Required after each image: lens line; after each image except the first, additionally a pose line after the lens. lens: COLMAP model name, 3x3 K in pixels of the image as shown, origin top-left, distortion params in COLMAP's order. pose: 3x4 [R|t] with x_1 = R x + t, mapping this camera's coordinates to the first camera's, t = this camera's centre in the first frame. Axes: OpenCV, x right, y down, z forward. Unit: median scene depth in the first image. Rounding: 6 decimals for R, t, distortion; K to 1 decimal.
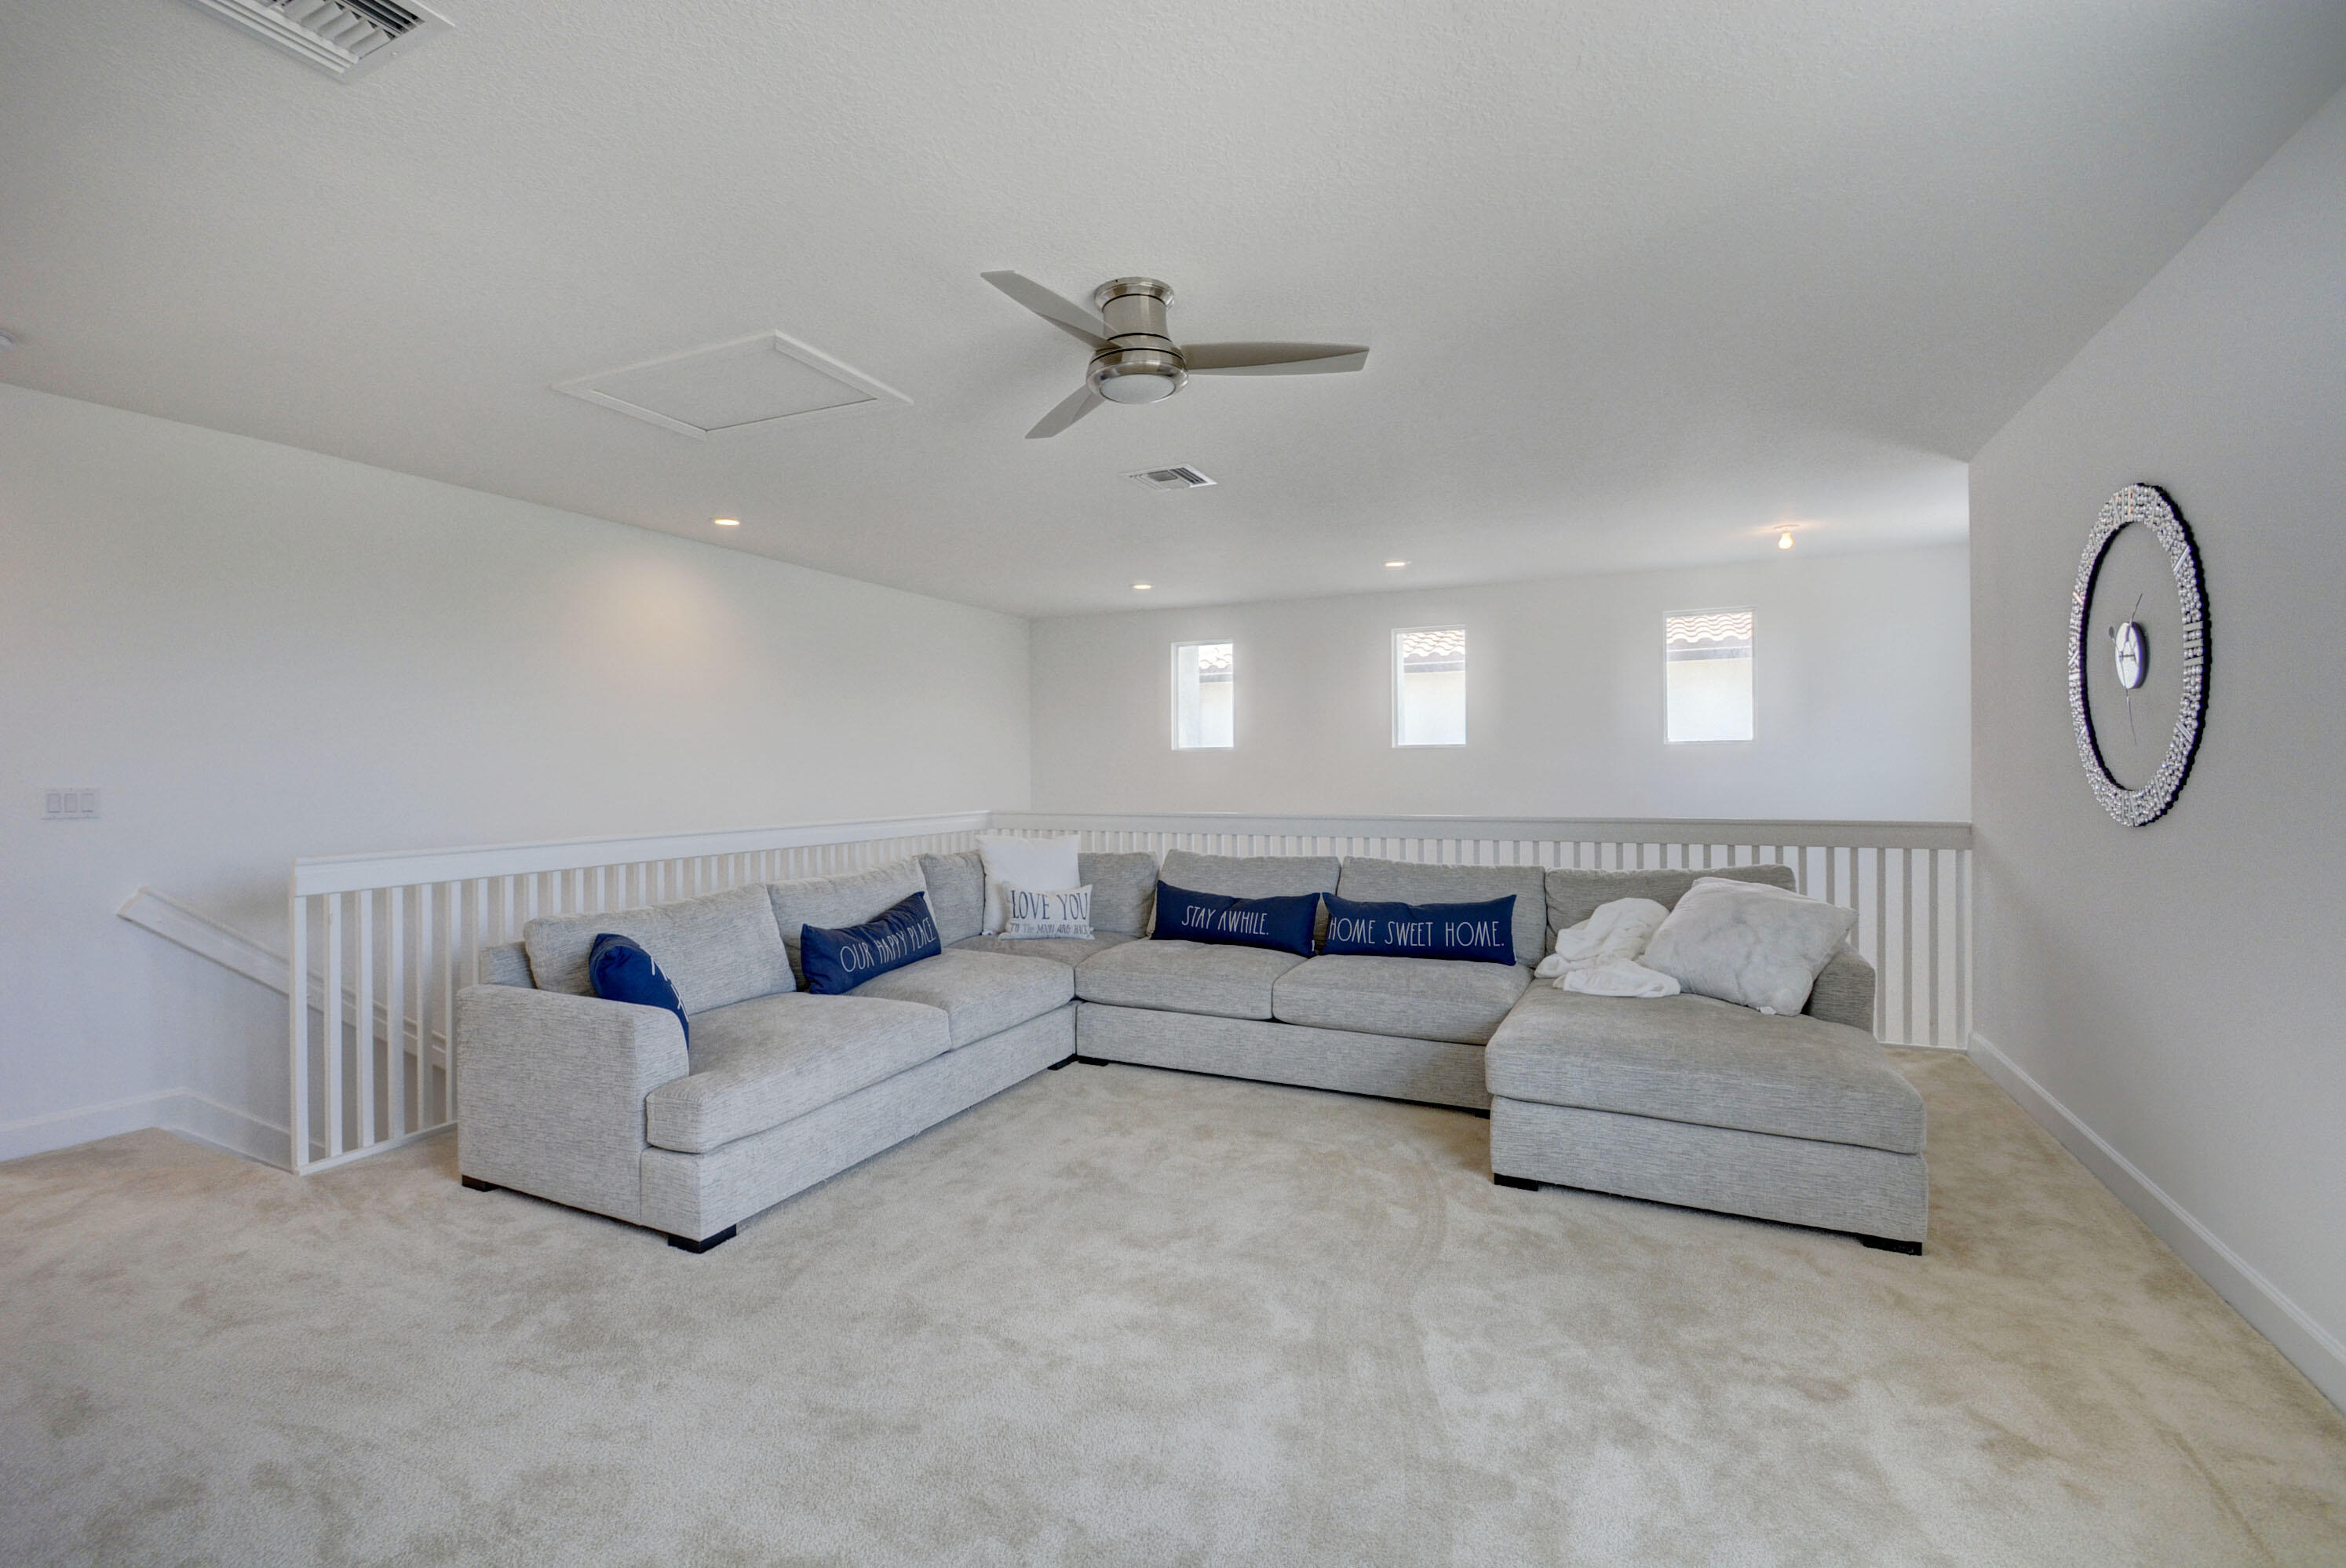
lens RADIAL K [[1035.3, 0, 1137.6], [0, 1035.3, 770.8], [0, 0, 1]] dist [0.012324, -0.016593]
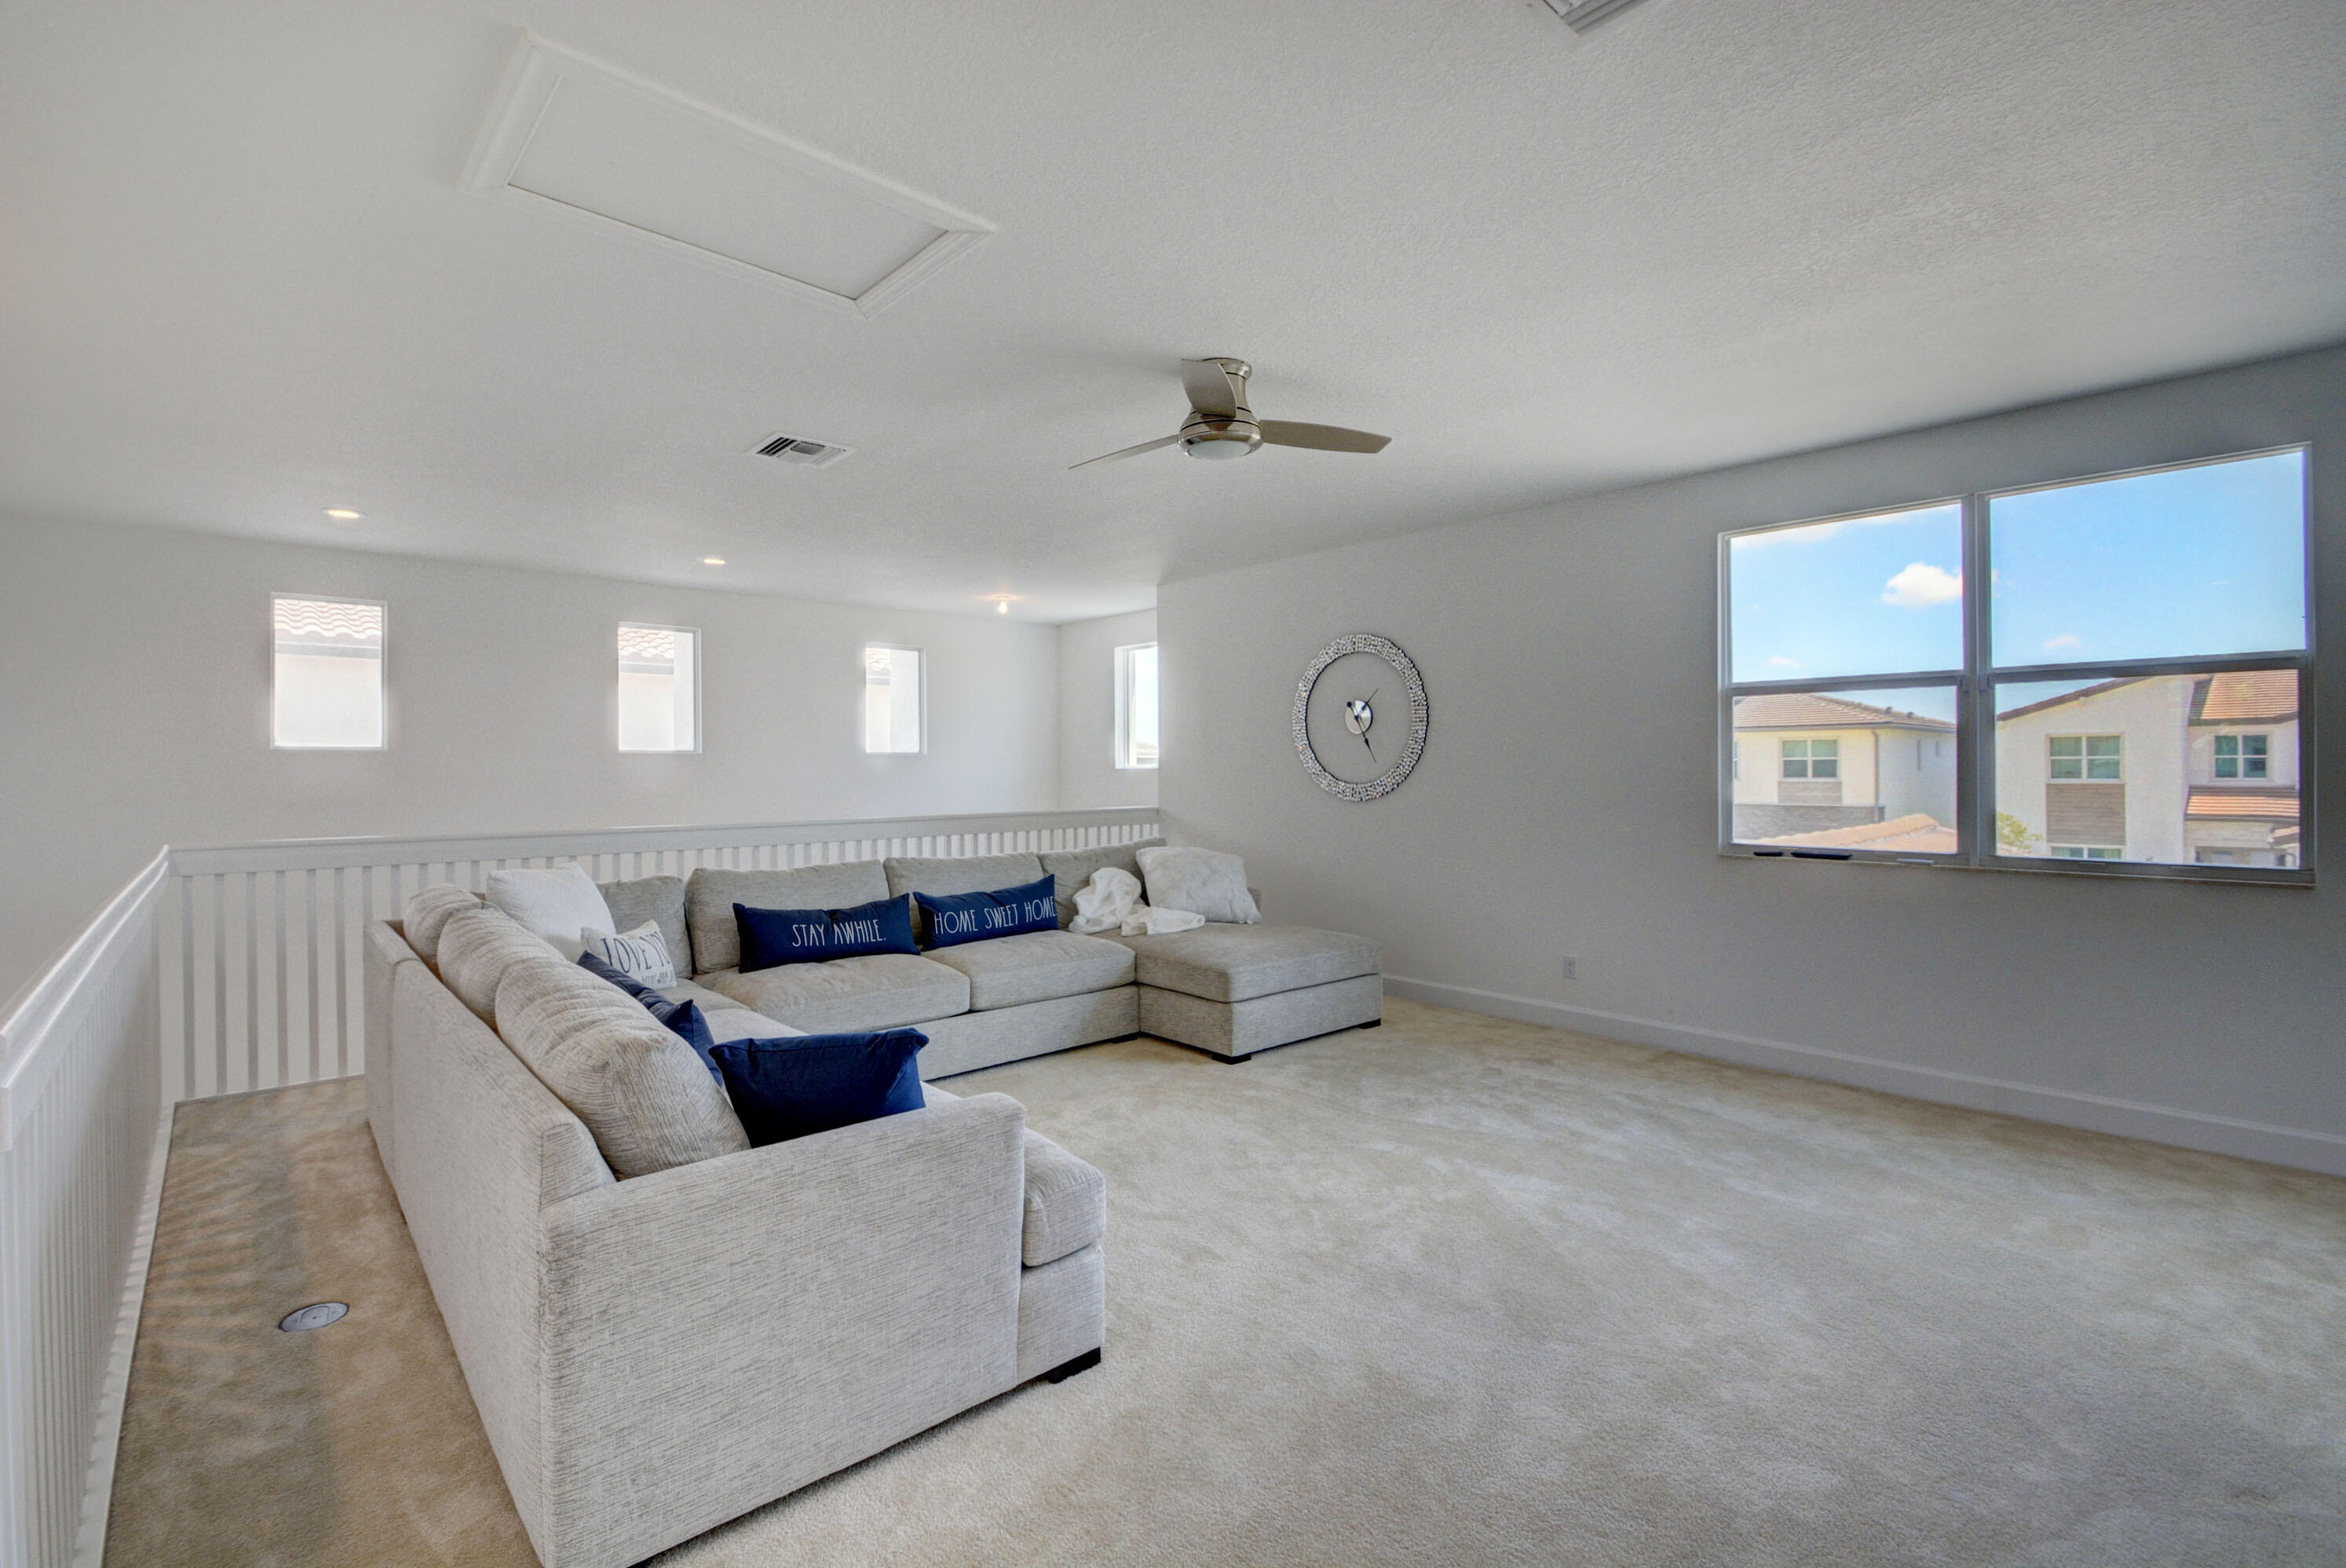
lens RADIAL K [[1035.4, 0, 1137.6], [0, 1035.4, 770.8], [0, 0, 1]] dist [0.012324, -0.016593]
pose [[0.385103, 0.004607, 0.922862, -0.738229], [0.006940, 0.999945, -0.007888, 0.005766], [-0.922848, 0.009443, 0.385049, 0.416411]]
